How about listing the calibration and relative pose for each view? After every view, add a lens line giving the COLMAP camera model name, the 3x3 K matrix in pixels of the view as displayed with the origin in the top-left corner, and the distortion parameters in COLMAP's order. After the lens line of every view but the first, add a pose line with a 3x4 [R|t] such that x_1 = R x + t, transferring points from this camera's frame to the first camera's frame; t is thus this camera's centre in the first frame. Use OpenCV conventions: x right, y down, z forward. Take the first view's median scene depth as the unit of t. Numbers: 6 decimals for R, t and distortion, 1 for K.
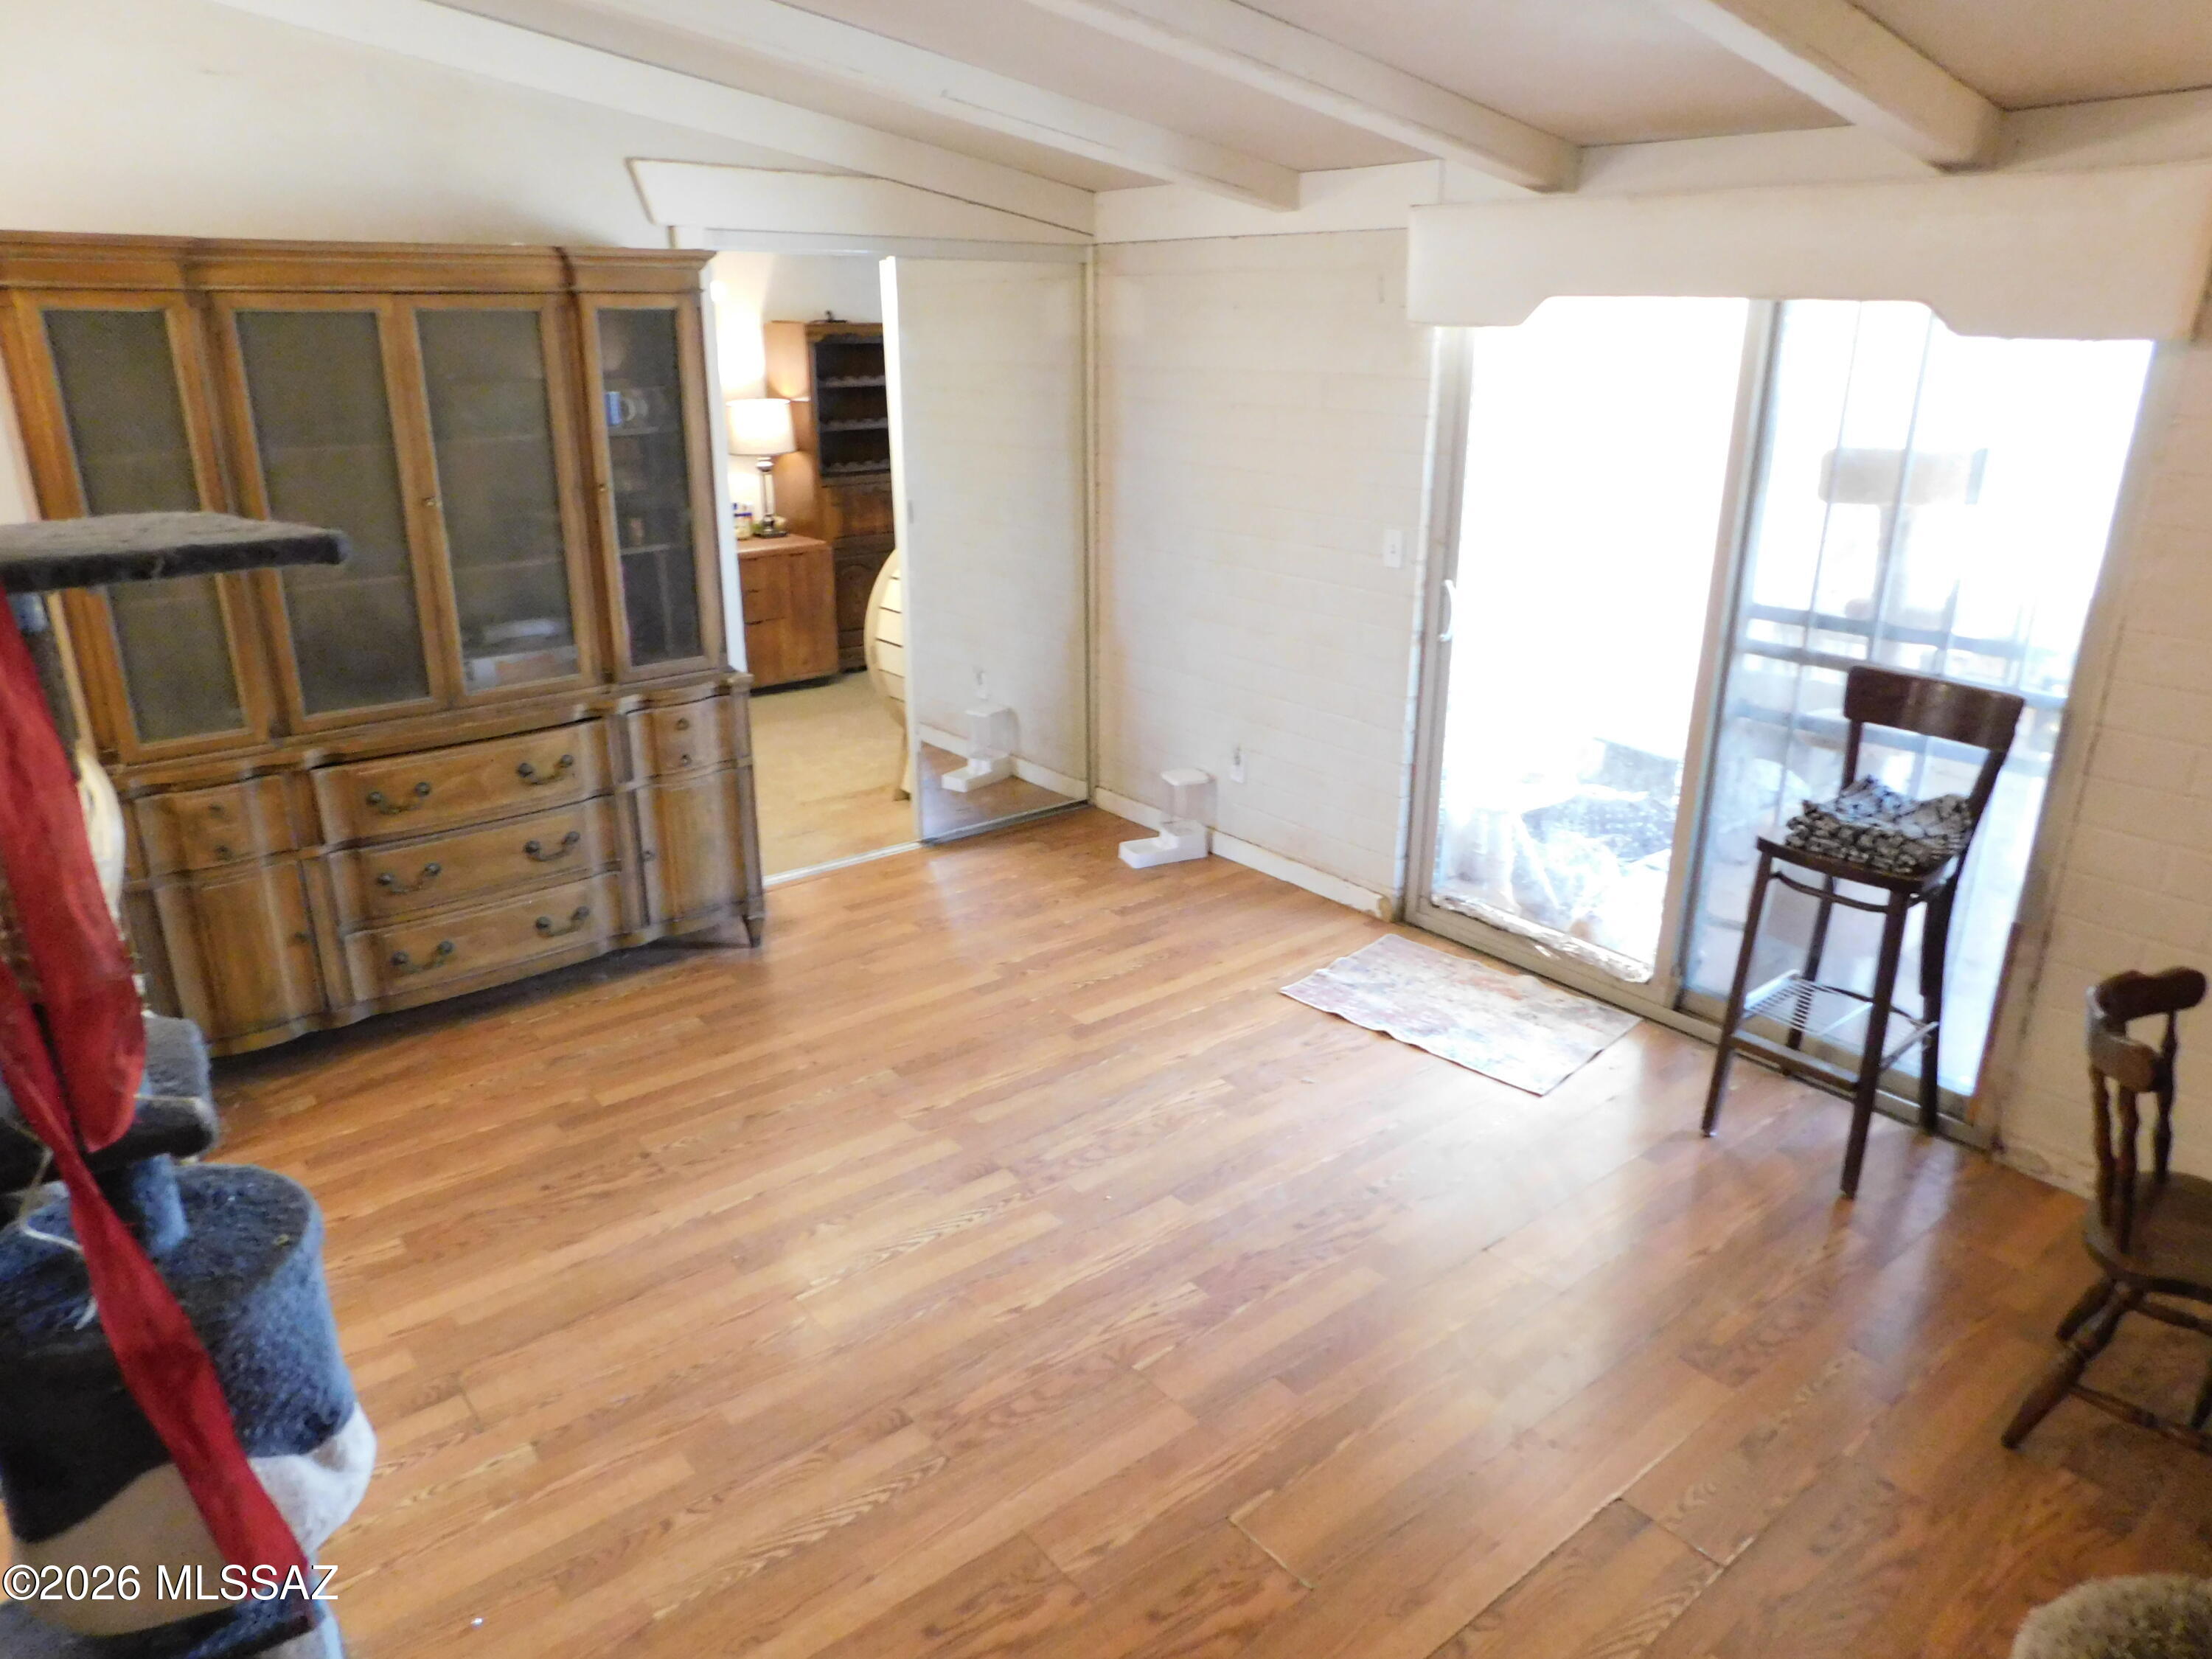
lens RADIAL K [[1451.2, 0, 1108.2], [0, 1451.2, 836.0], [0, 0, 1]] dist [-0.046311, 0.033315]
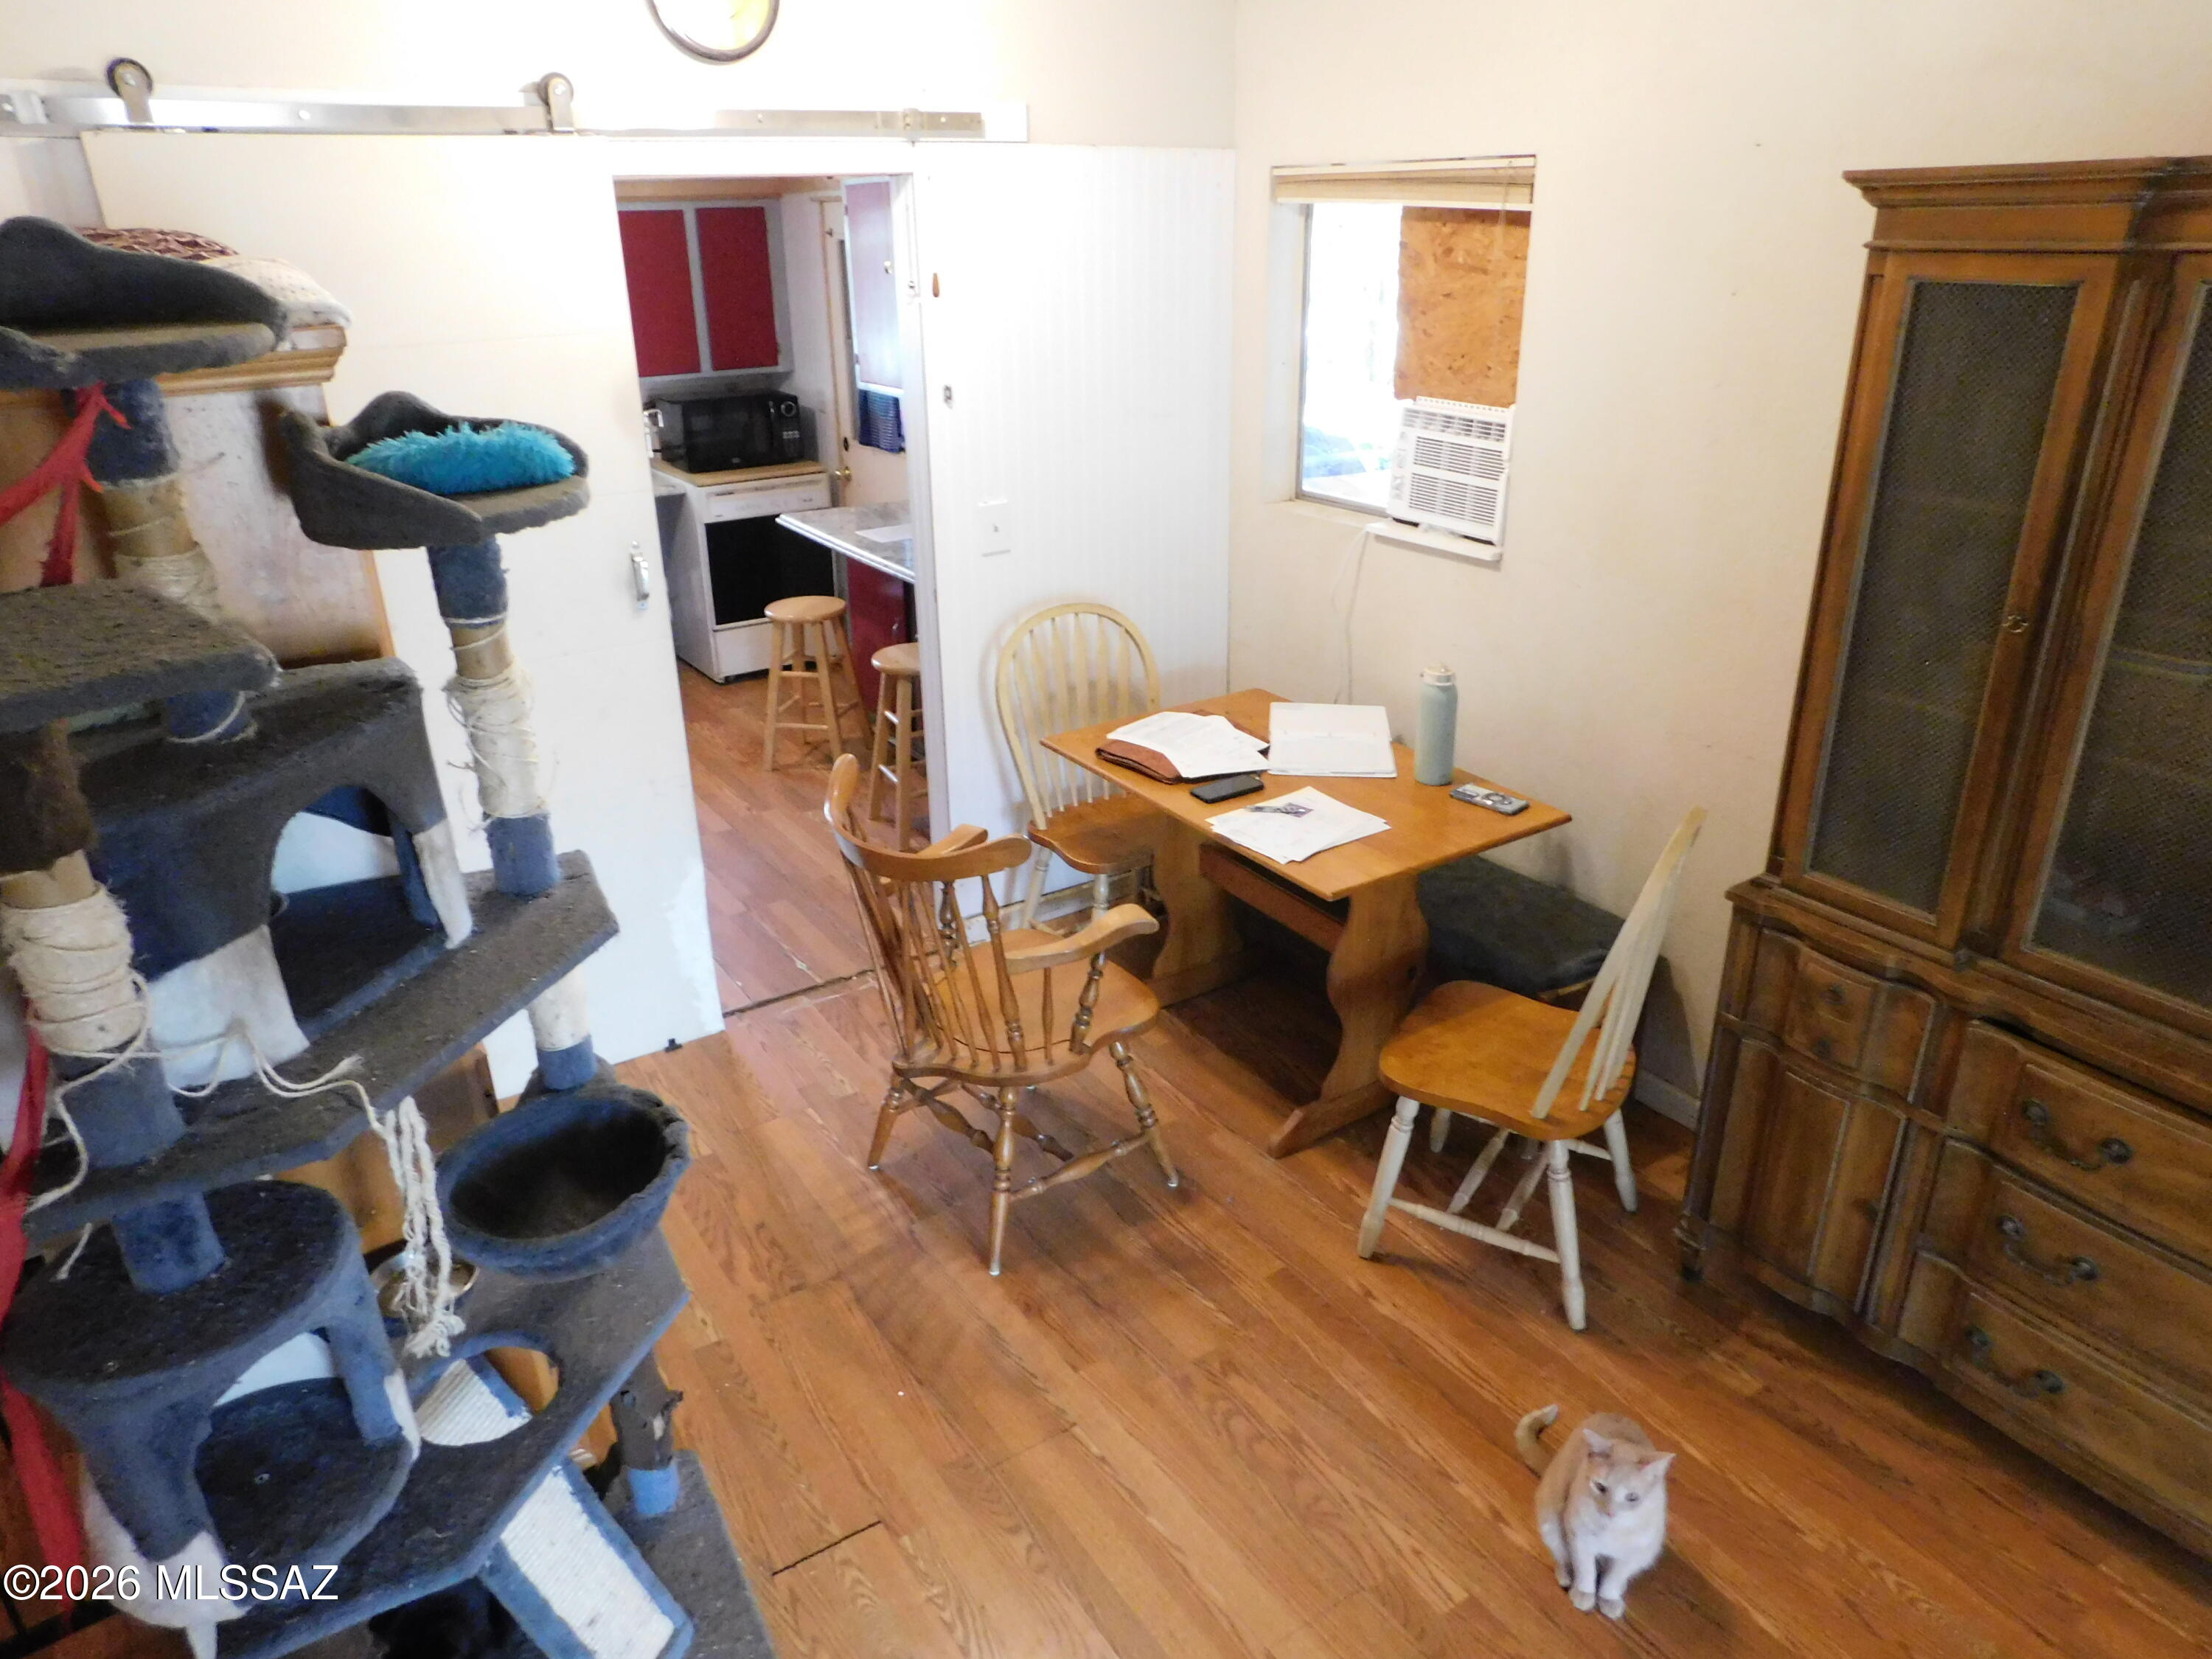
lens RADIAL K [[1451.2, 0, 1106.4], [0, 1451.2, 831.2], [0, 0, 1]] dist [-0.046311, 0.033315]
pose [[-0.109151, 0.386271, -0.915904, 0.032711], [-0.328942, 0.855460, 0.399980, -0.240402], [0.938021, 0.344938, 0.033687, 0.584140]]
